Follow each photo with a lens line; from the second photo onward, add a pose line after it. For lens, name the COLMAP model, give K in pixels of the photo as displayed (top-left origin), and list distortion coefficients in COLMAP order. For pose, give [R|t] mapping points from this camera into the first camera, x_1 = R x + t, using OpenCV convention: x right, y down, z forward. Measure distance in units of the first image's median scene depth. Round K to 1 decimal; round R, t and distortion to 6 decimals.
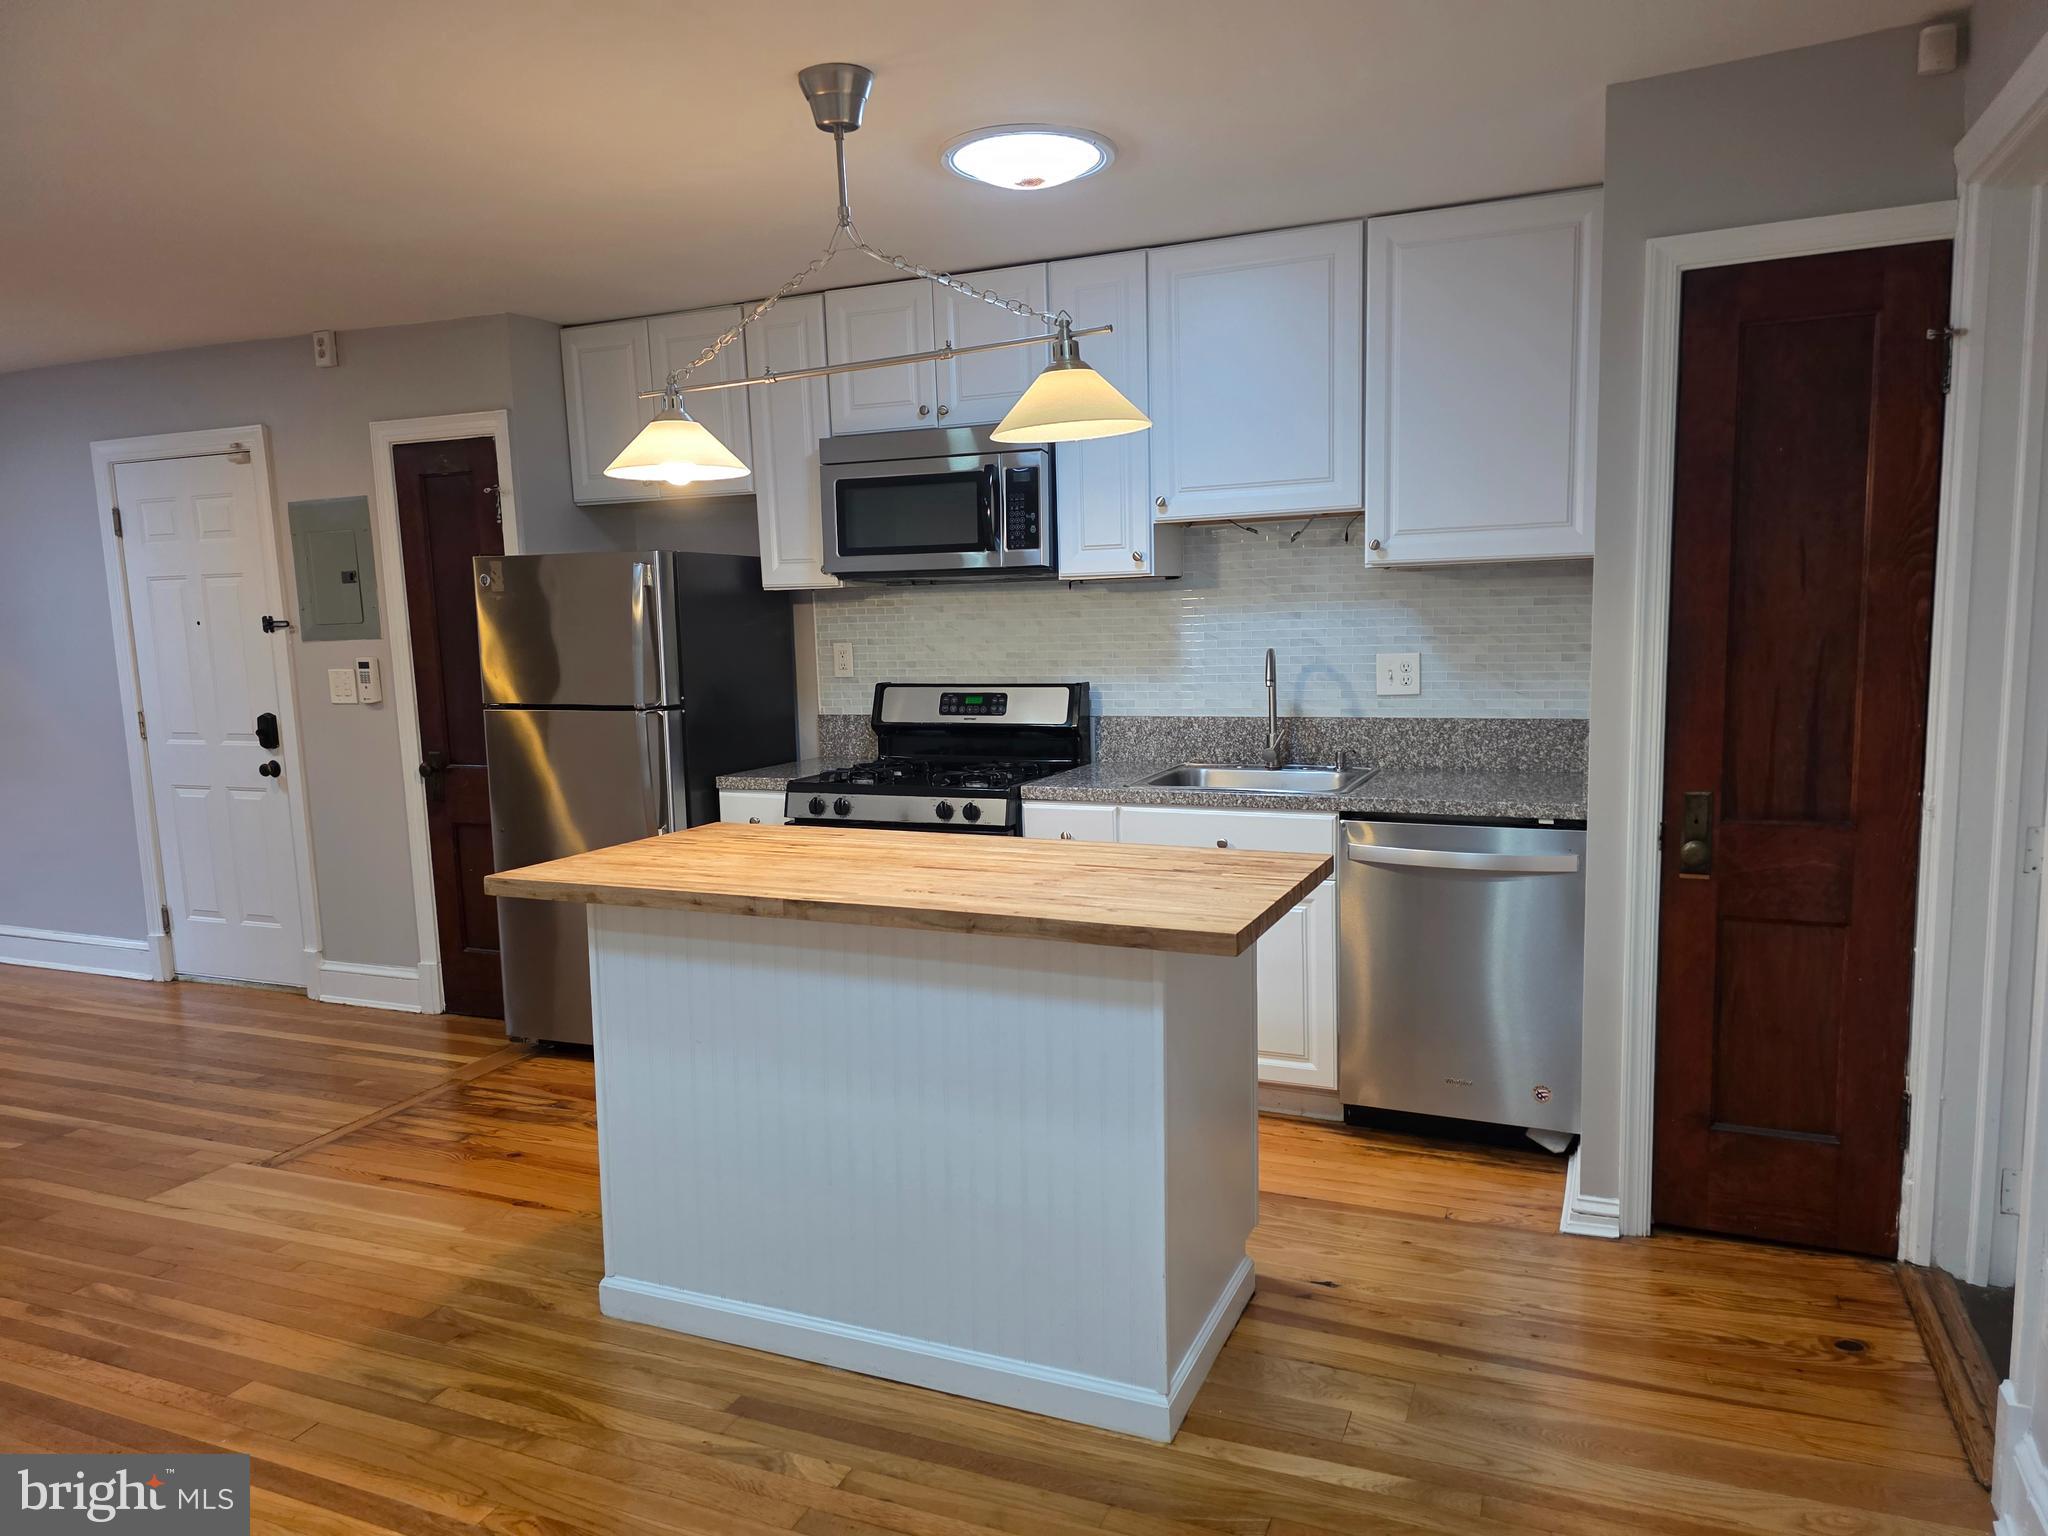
lens RADIAL K [[1380.0, 0, 1018.2], [0, 1380.0, 784.2], [0, 0, 1]] dist [0.071001, -0.069201]
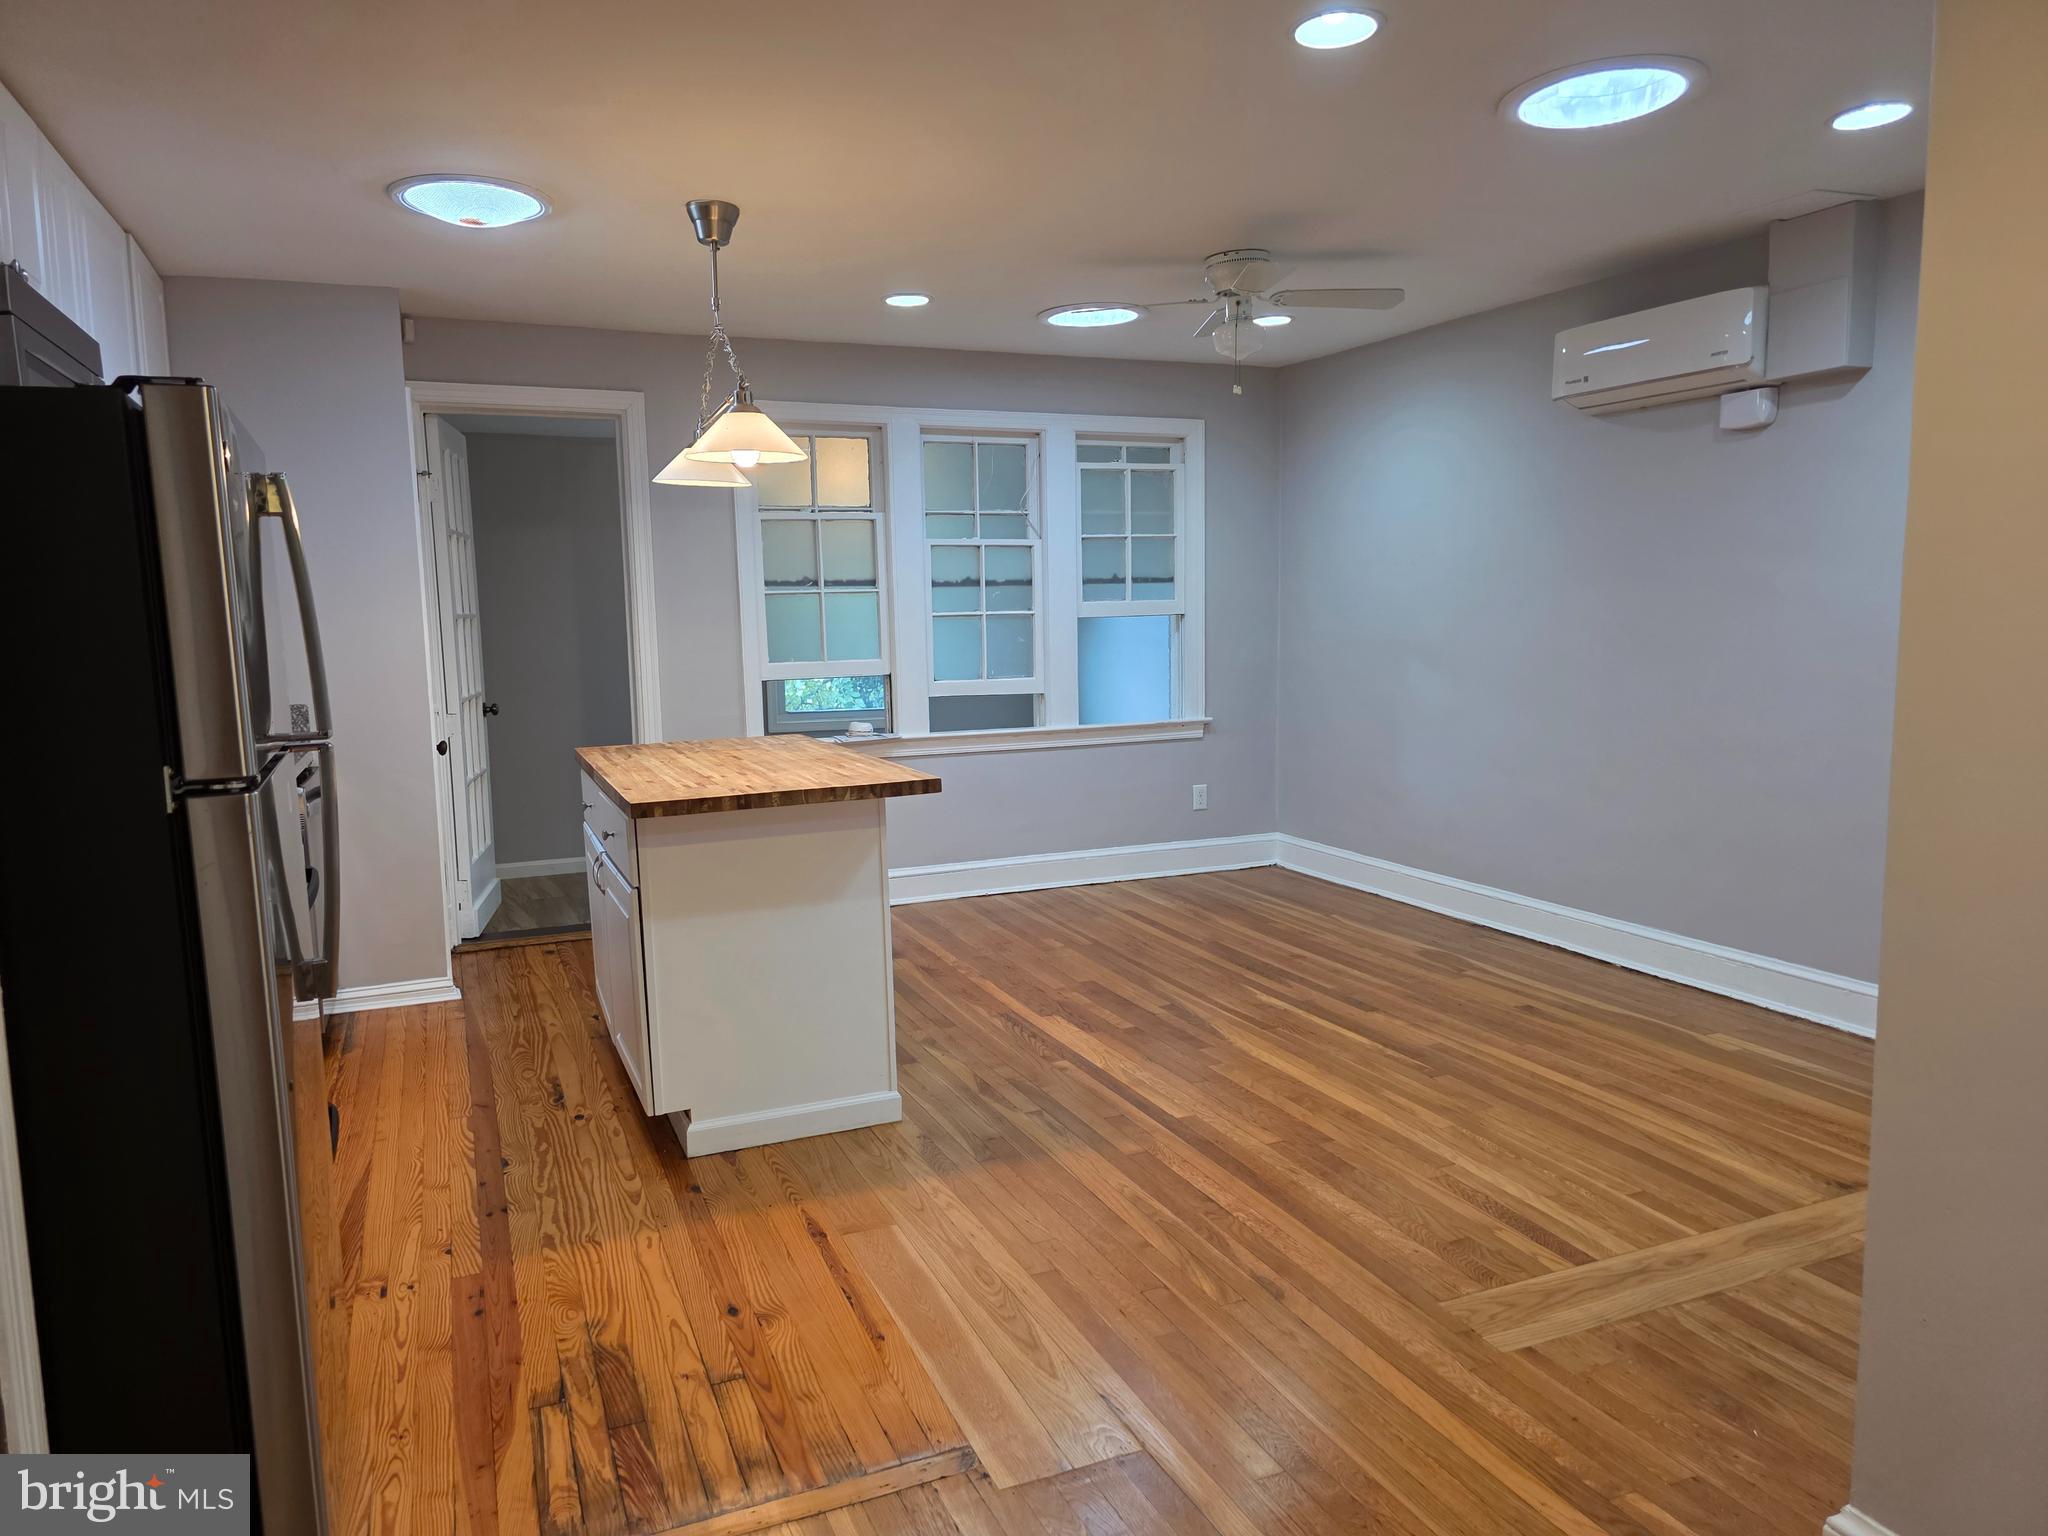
lens RADIAL K [[1380.0, 0, 1018.2], [0, 1380.0, 784.2], [0, 0, 1]] dist [0.071001, -0.069201]
pose [[-0.724185, -0.049057, 0.687859, -1.120258], [0.121928, 0.972643, 0.197735, -0.147965], [-0.678742, 0.227065, -0.698392, 1.579016]]
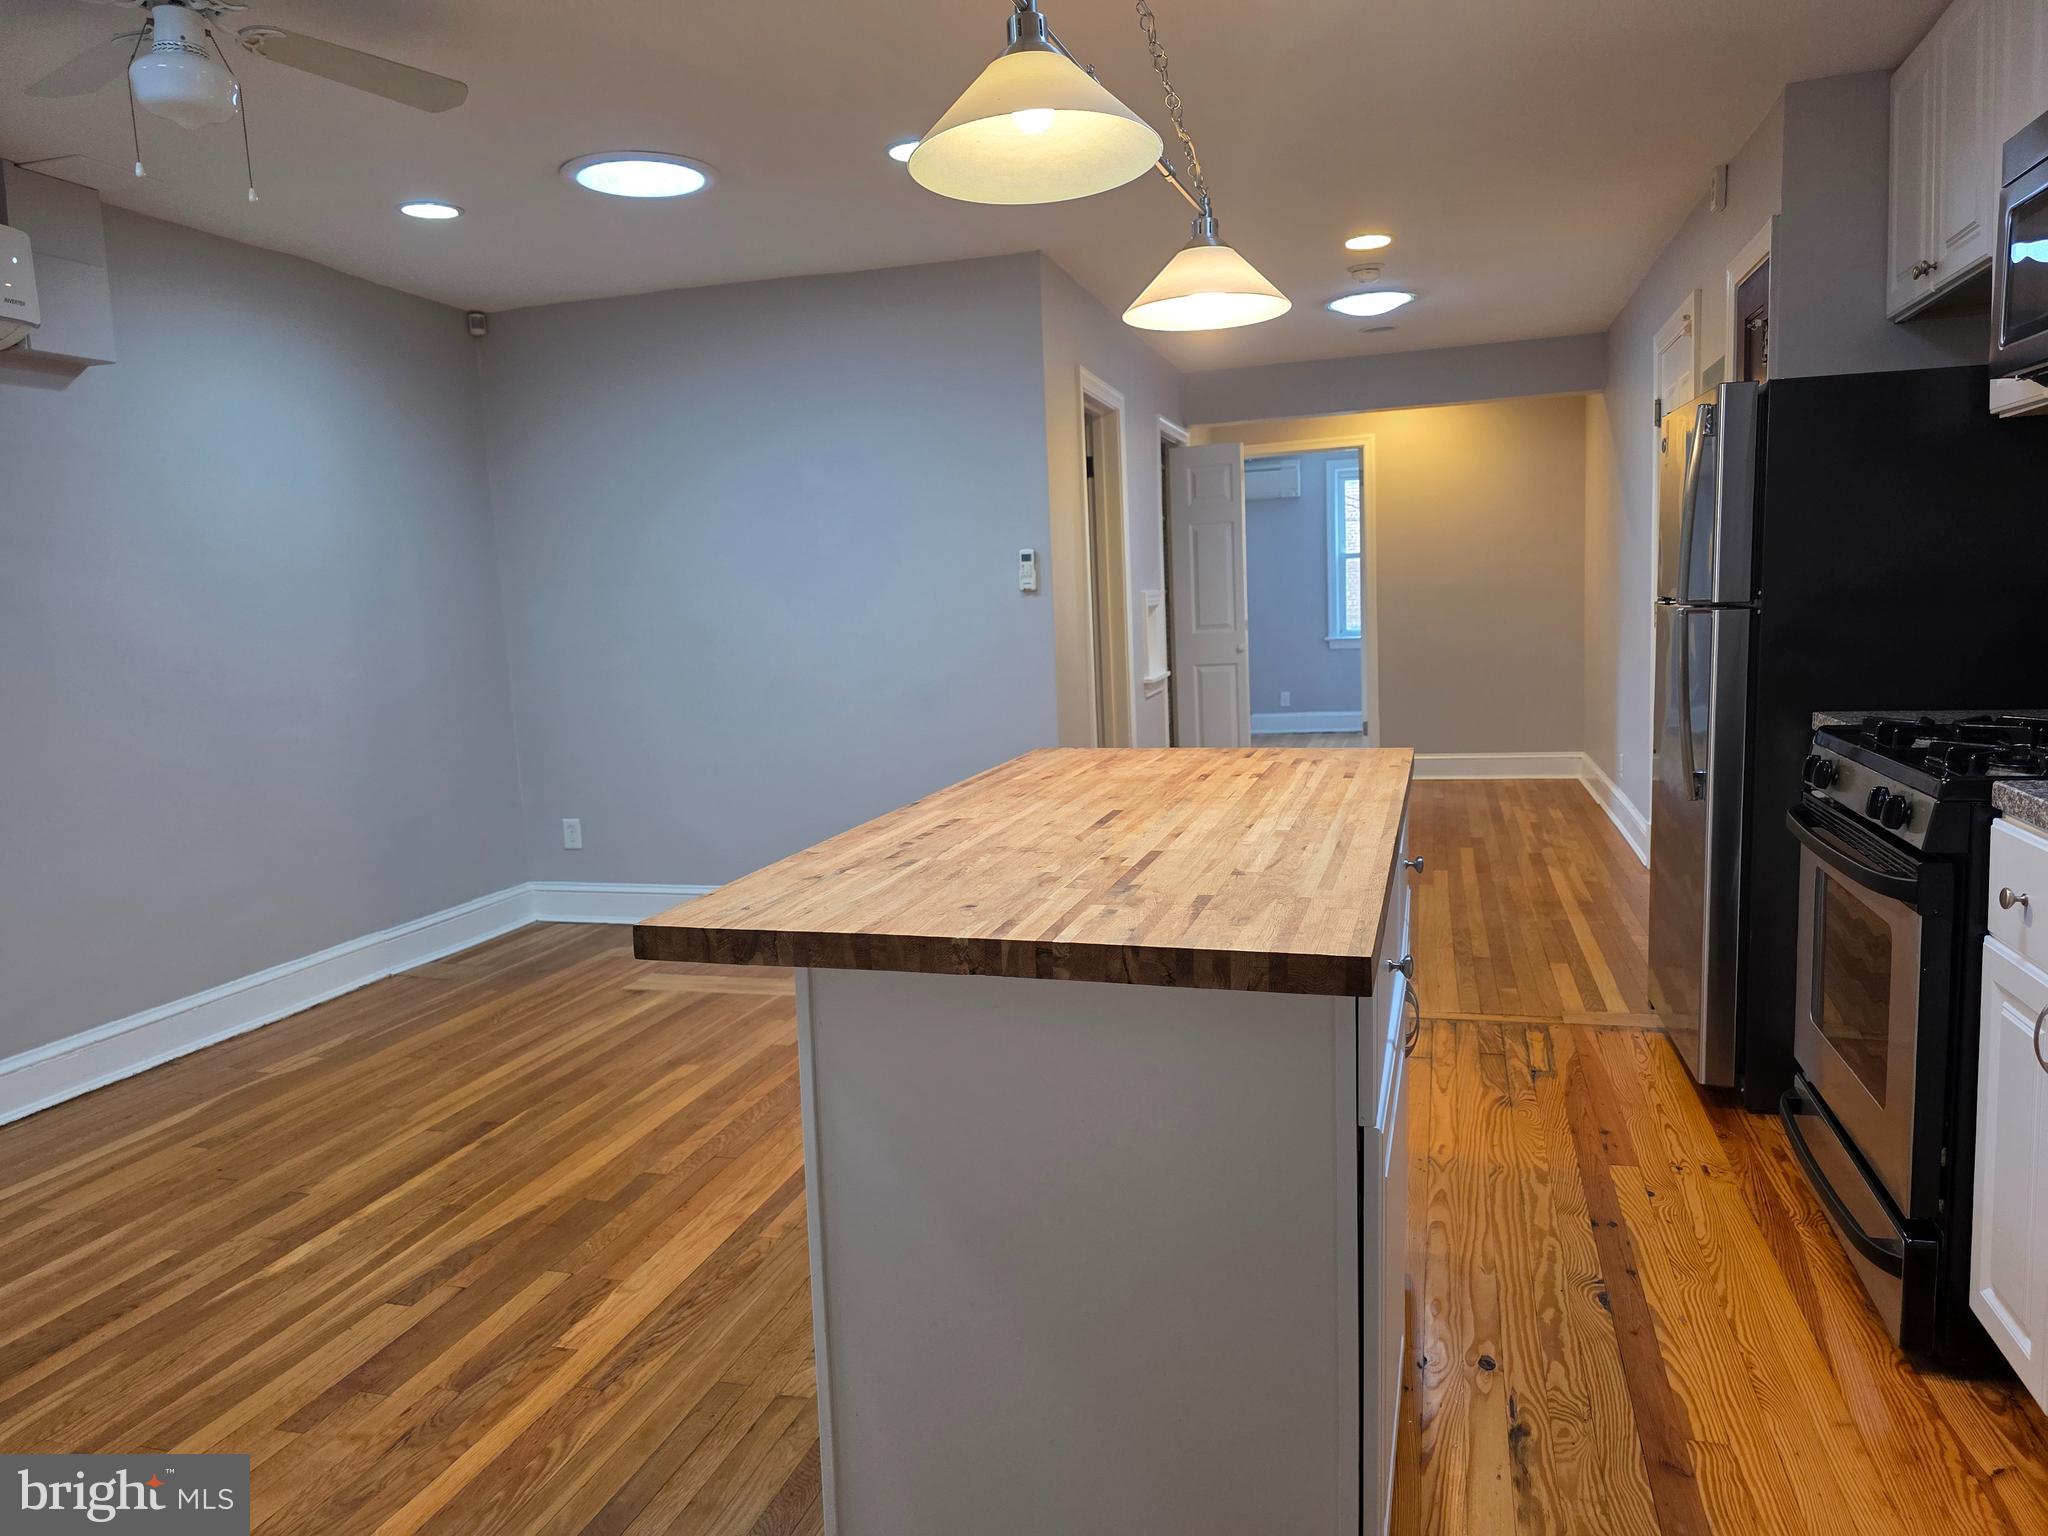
lens RADIAL K [[1380.0, 0, 1018.2], [0, 1380.0, 784.2], [0, 0, 1]] dist [0.071001, -0.069201]
pose [[0.123965, 0.154610, -0.980168, 0.562780], [-0.079812, 0.986140, 0.145458, -0.053579], [0.989072, 0.060198, 0.134587, 0.725669]]
